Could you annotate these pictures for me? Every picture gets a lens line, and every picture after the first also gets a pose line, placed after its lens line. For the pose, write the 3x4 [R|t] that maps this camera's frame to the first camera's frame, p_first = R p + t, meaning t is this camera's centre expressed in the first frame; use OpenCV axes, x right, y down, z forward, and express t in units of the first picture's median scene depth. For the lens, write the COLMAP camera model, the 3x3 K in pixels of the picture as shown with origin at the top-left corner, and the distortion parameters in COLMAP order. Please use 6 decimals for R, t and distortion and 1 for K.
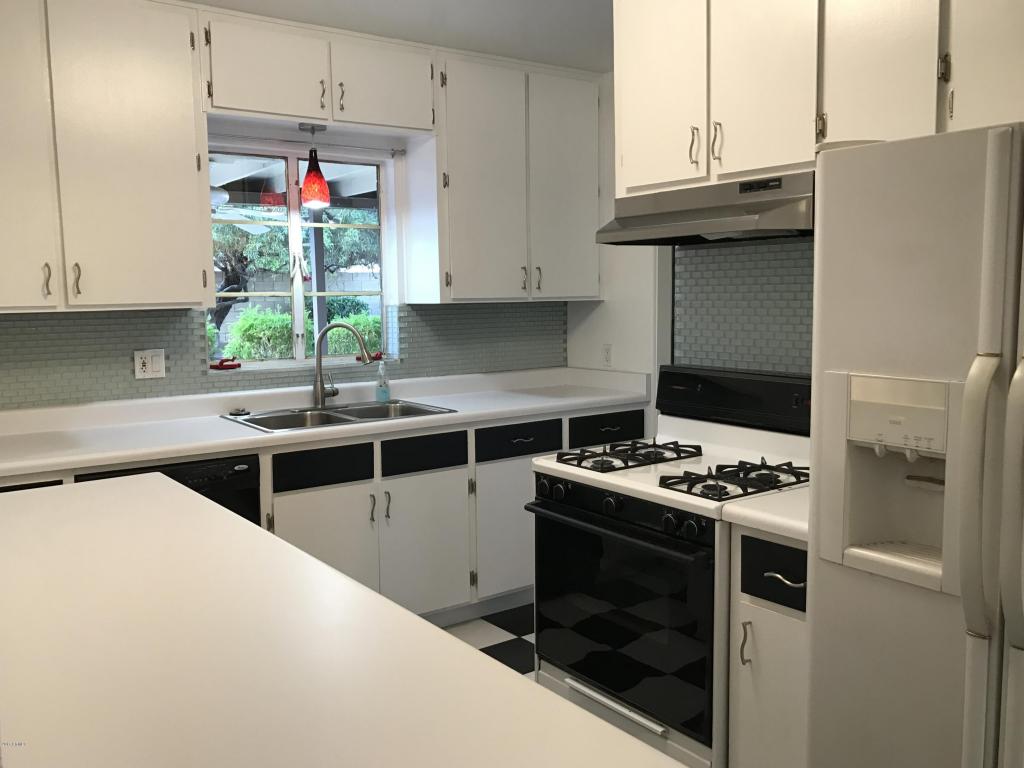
lens RADIAL K [[892.8, 0, 511.2], [0, 892.8, 377.3], [0, 0, 1]] dist [0.060564, -0.112440]
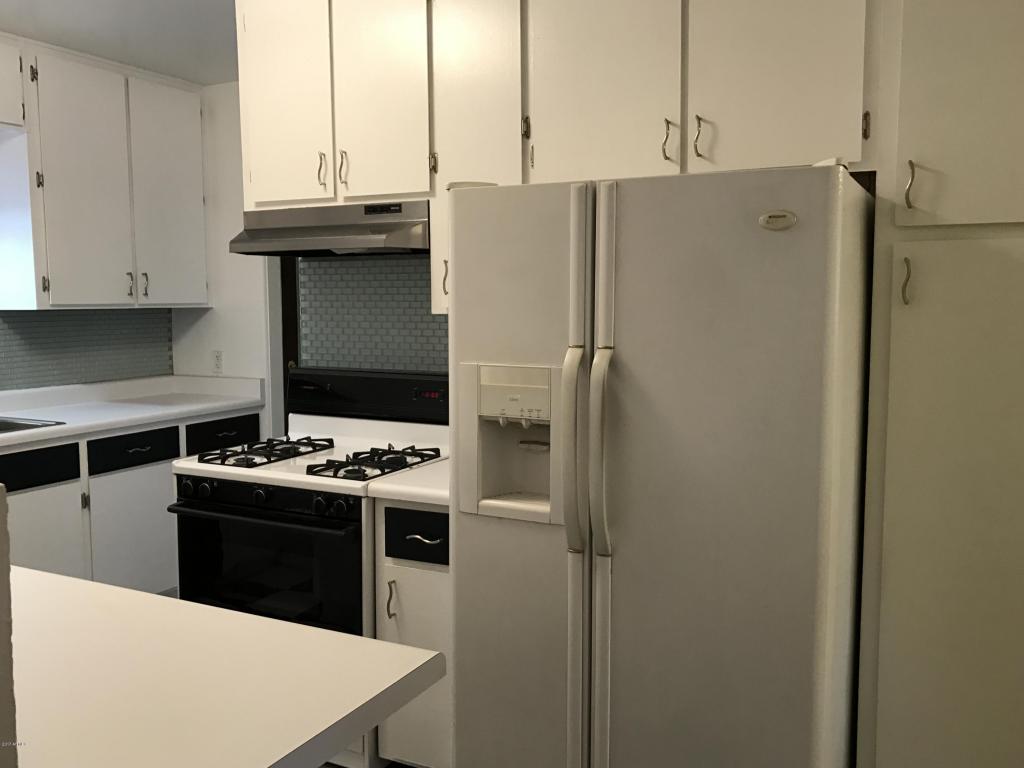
lens RADIAL K [[892.8, 0, 511.2], [0, 892.8, 377.3], [0, 0, 1]] dist [0.060564, -0.112440]
pose [[0.891537, -0.031147, 0.451876, -0.098956], [0.035872, 0.999355, -0.001891, 0.011664], [-0.451525, 0.017895, 0.892079, -0.099430]]
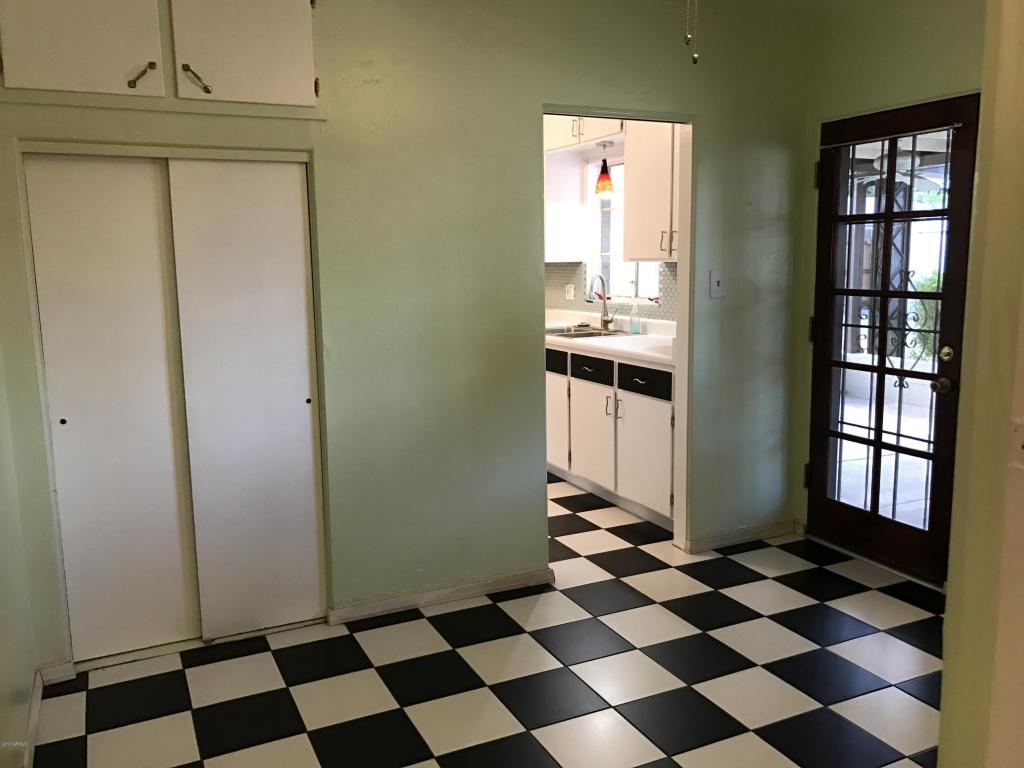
lens RADIAL K [[852.4, 0, 507.4], [0, 852.4, 379.9], [0, 0, 1]] dist [0.033864, -0.009573]
pose [[-0.182229, 0.158031, -0.970473, 1.723687], [-0.082029, 0.981116, 0.175167, -0.170440], [0.979828, 0.111528, -0.165825, 1.507725]]
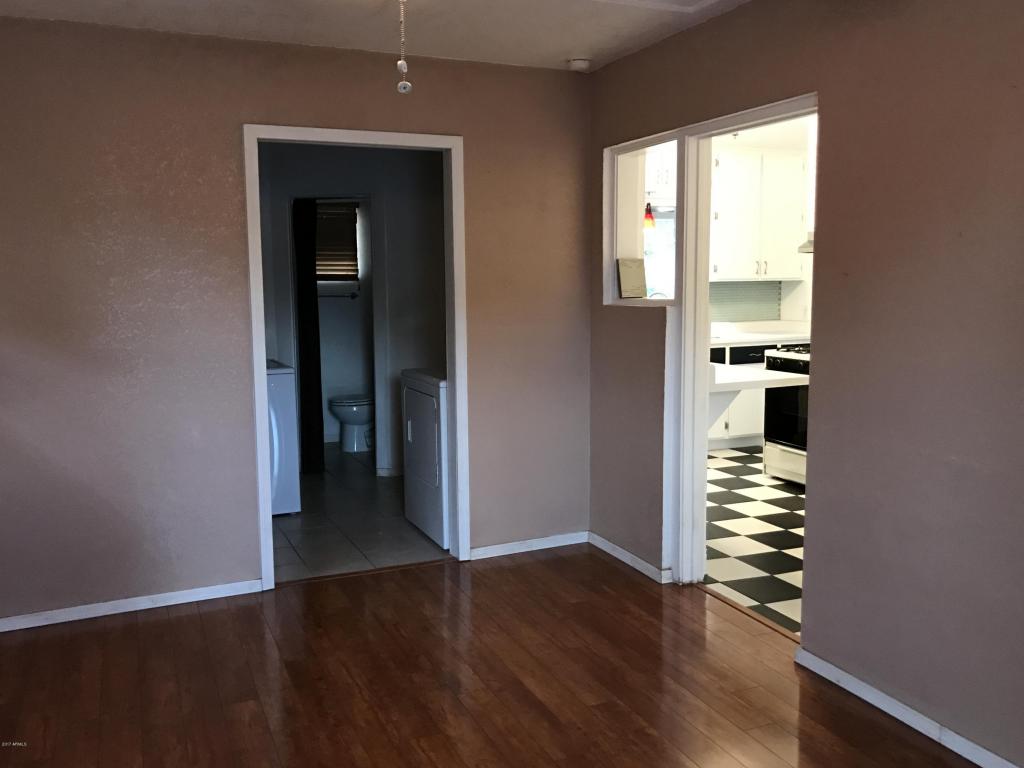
lens RADIAL K [[892.8, 0, 511.2], [0, 892.8, 377.3], [0, 0, 1]] dist [0.060564, -0.112440]
pose [[0.975474, 0.025639, -0.218615, -0.110072], [-0.022137, 0.999585, 0.018454, 0.140860], [0.218997, -0.013161, 0.975637, -1.411710]]
